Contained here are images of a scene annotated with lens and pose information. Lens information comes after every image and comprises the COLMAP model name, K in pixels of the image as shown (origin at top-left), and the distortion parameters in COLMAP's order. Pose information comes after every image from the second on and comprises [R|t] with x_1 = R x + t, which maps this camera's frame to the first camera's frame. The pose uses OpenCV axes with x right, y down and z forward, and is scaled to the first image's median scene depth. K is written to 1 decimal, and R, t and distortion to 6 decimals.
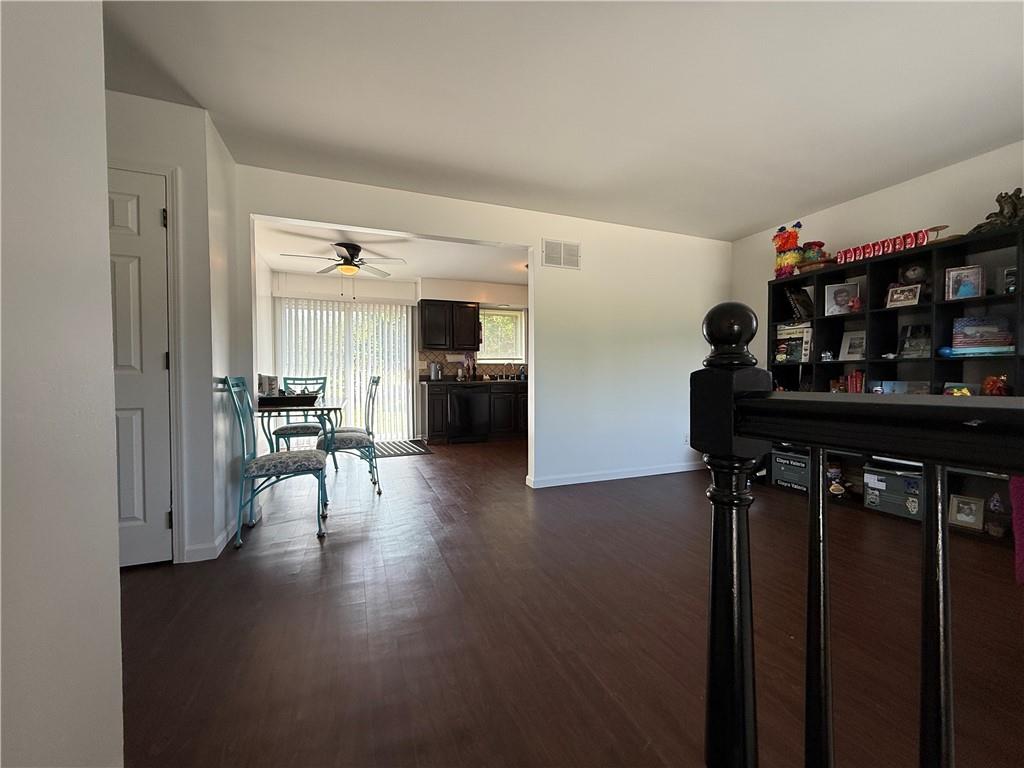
lens RADIAL K [[409.1, 0, 511.0], [0, 409.1, 379.0], [0, 0, 1]] dist [-0.000571, 0.000030]
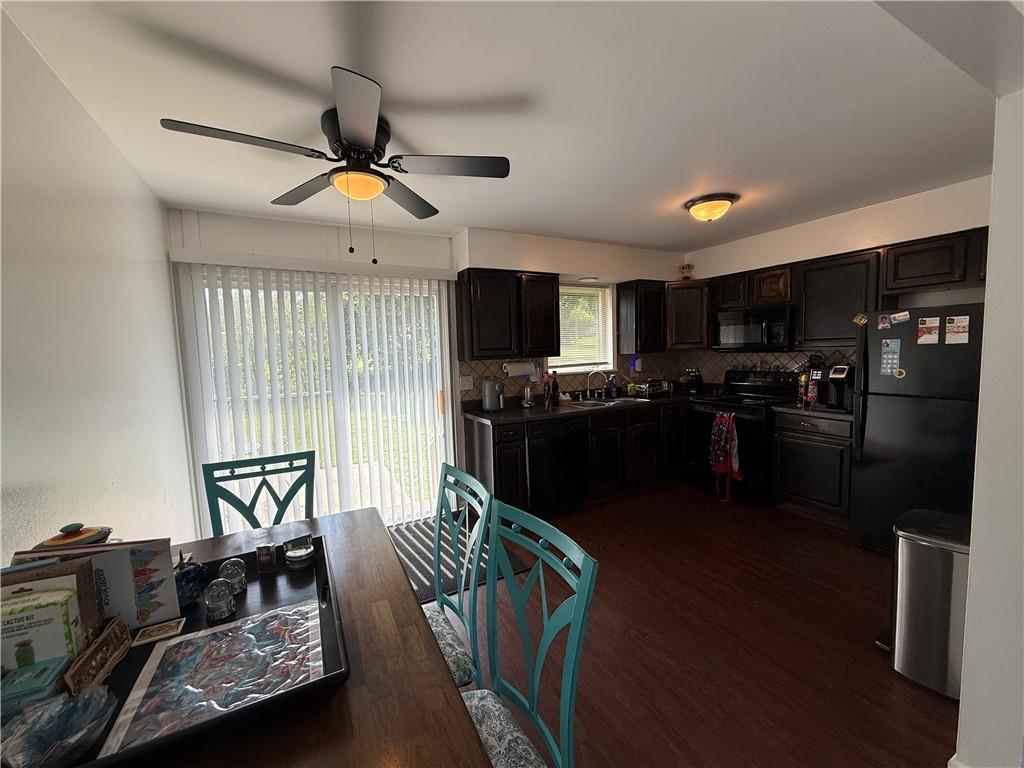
lens RADIAL K [[409.1, 0, 511.7], [0, 409.1, 382.8], [0, 0, 1]] dist [-0.000571, 0.000030]
pose [[0.993183, -0.033362, 0.111692, -0.221411], [0.025445, 0.997110, 0.071577, -0.076466], [-0.113757, -0.068247, 0.991162, 0.425420]]
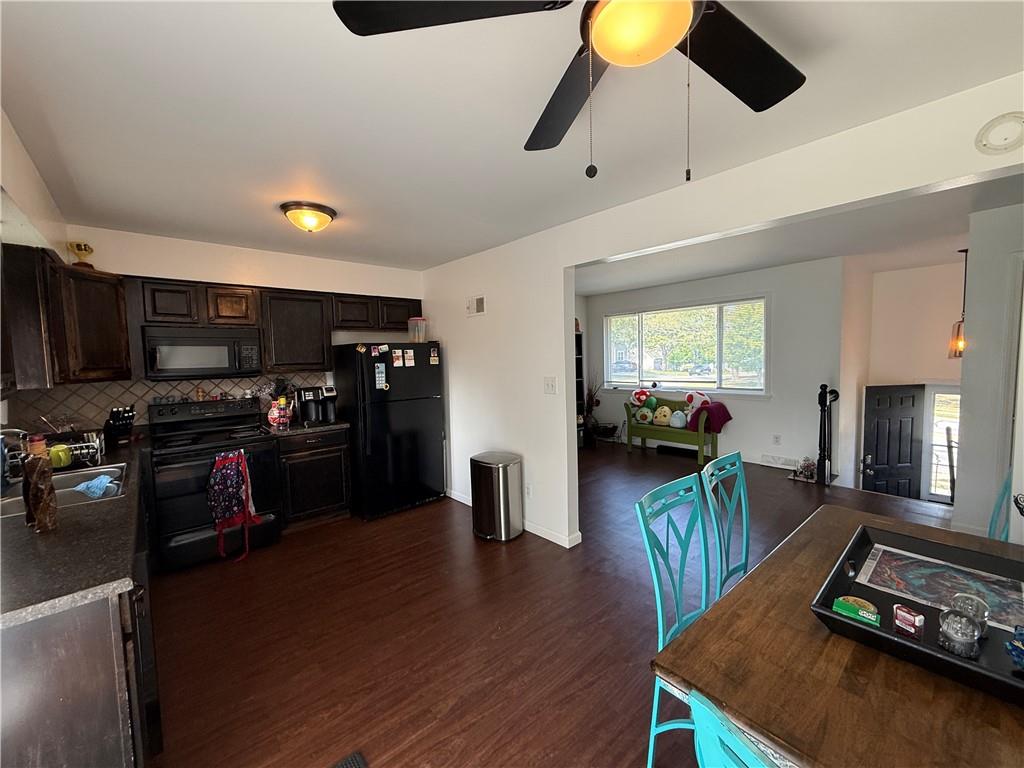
lens RADIAL K [[409.1, 0, 506.6], [0, 409.1, 385.6], [0, 0, 1]] dist [-0.000571, 0.000030]
pose [[-0.359846, -0.049051, 0.931721, -0.400734], [0.035994, 0.997144, 0.066396, -0.081276], [-0.932317, 0.057429, -0.357053, 0.814016]]
